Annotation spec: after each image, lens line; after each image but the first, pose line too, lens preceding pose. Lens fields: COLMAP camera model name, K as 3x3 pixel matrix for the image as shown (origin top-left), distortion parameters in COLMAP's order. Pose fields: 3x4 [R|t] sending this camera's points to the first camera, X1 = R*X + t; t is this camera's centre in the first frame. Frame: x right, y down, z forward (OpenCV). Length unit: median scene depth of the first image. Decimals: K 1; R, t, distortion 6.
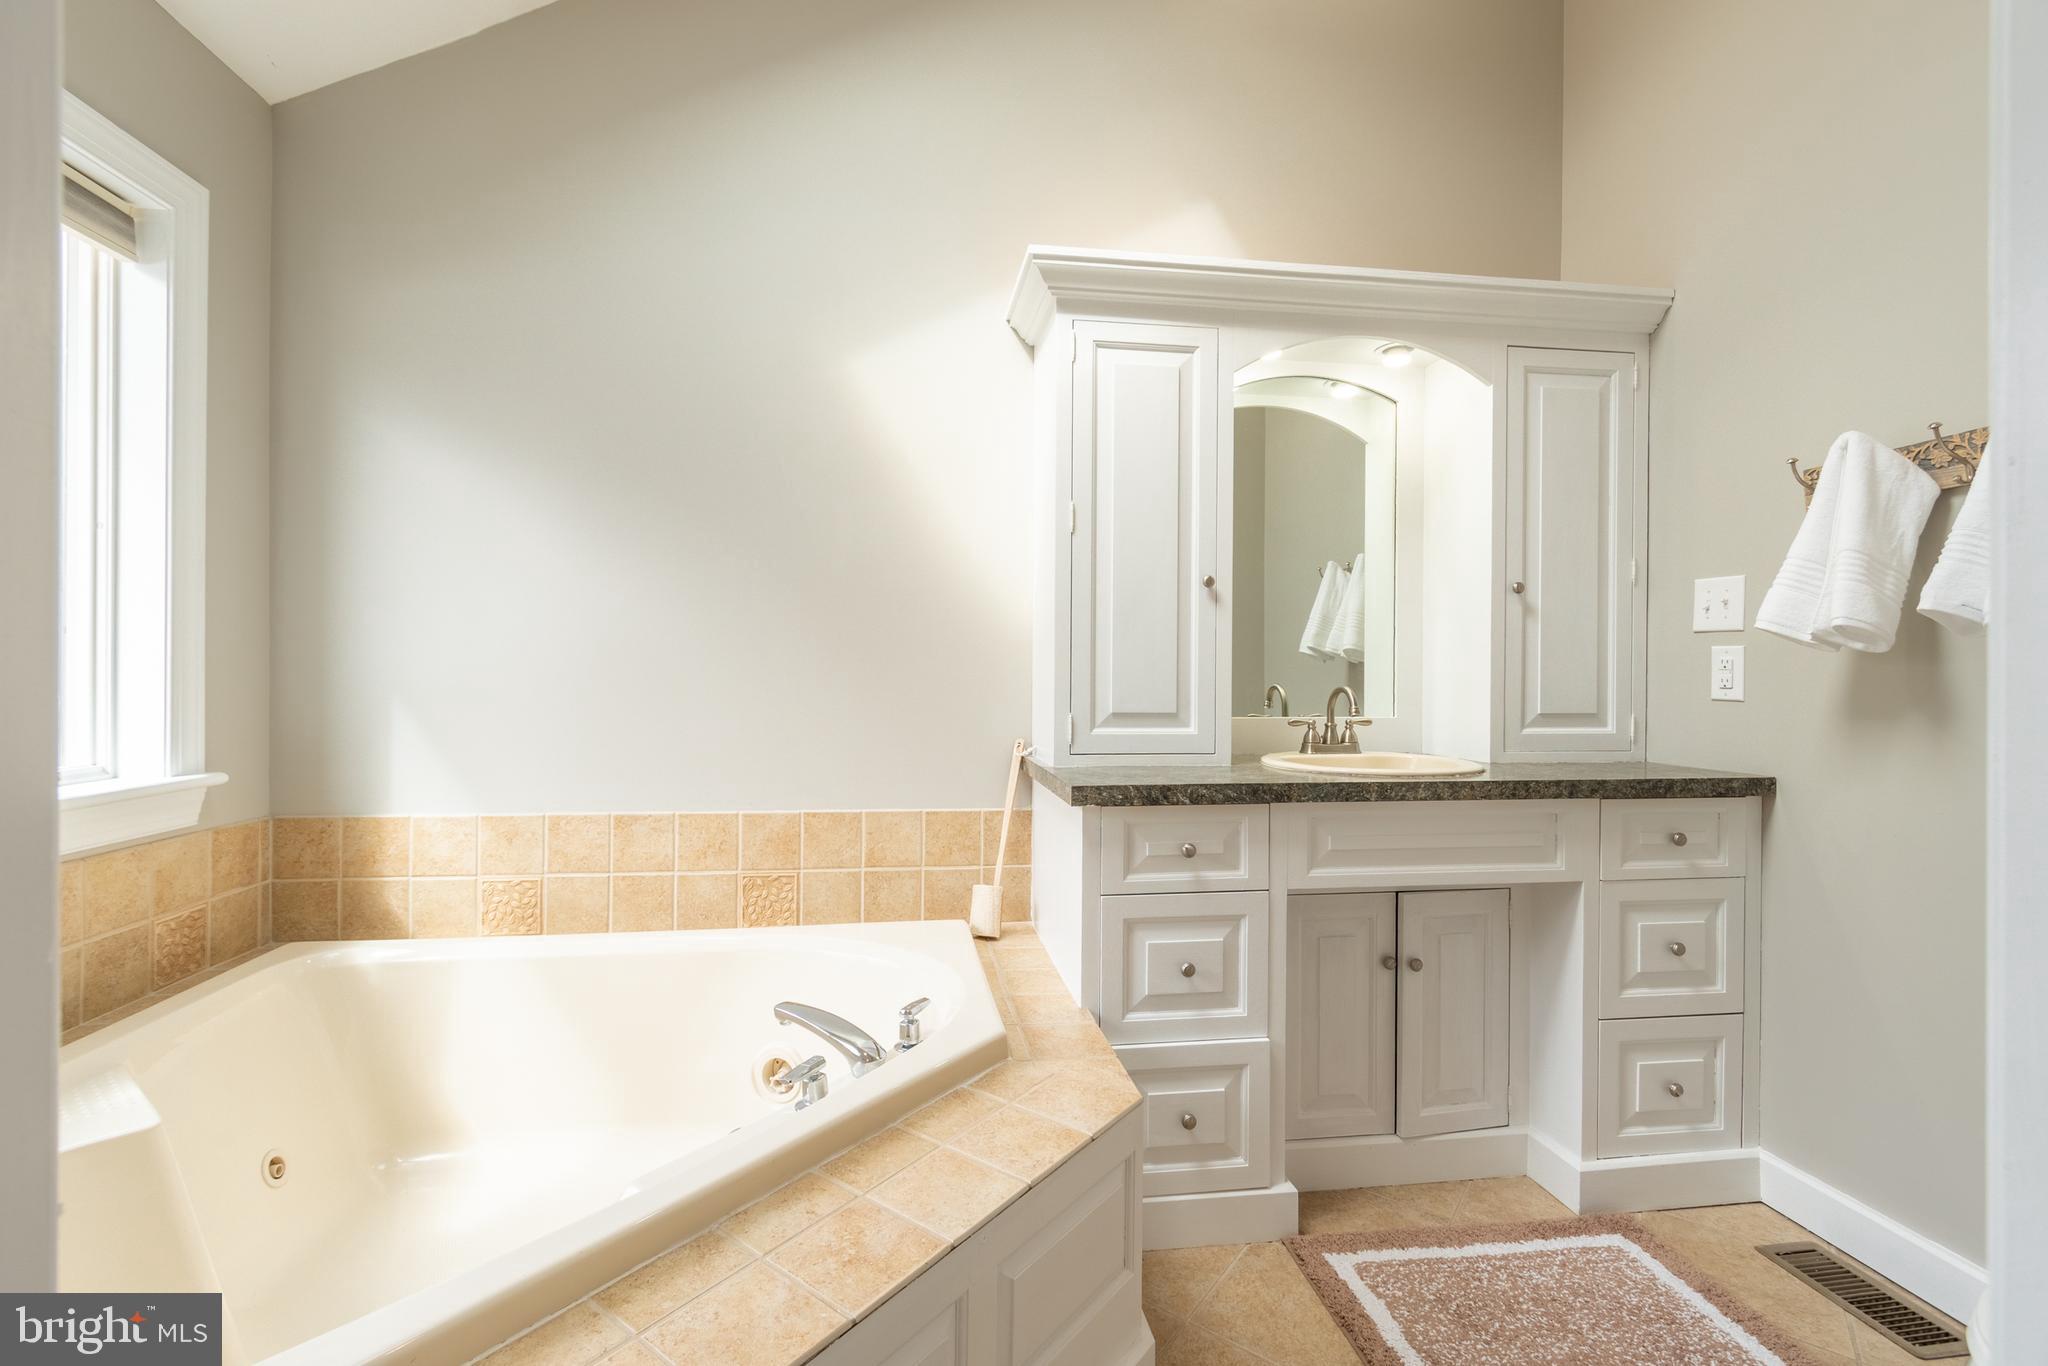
lens RADIAL K [[899.7, 0, 1012.0], [0, 899.7, 676.2], [0, 0, 1]] dist [0.002531, 0.000019]
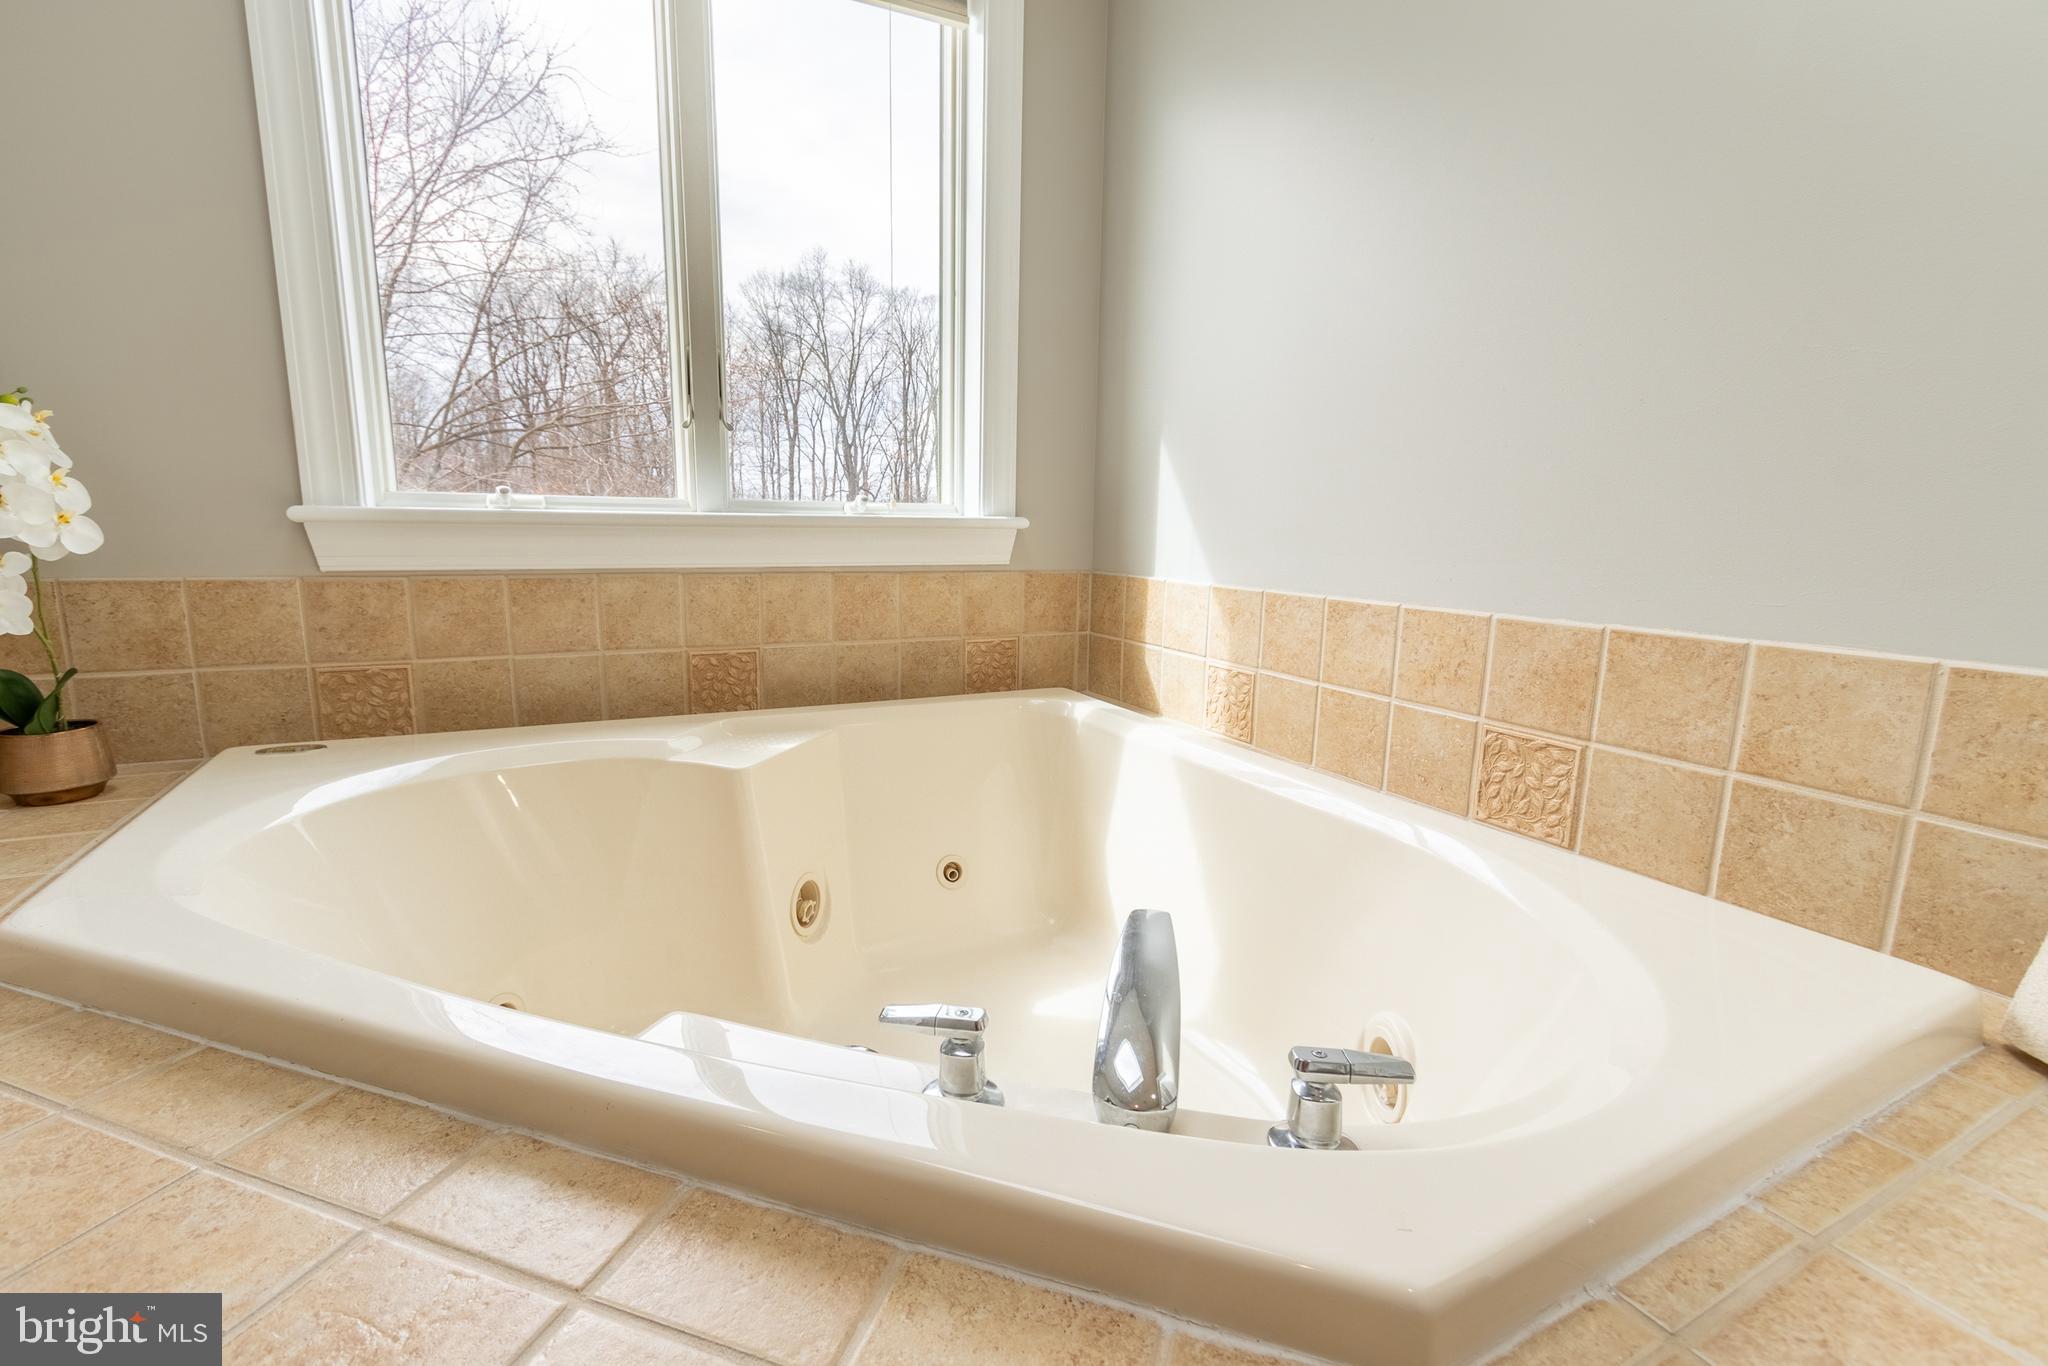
lens RADIAL K [[899.7, 0, 1012.0], [0, 899.7, 676.2], [0, 0, 1]] dist [0.002531, 0.000019]
pose [[0.312202, 0.152973, -0.937619, 0.140176], [-0.015335, 0.987634, 0.156027, 0.113365], [0.949892, -0.034334, 0.310687, 0.579534]]
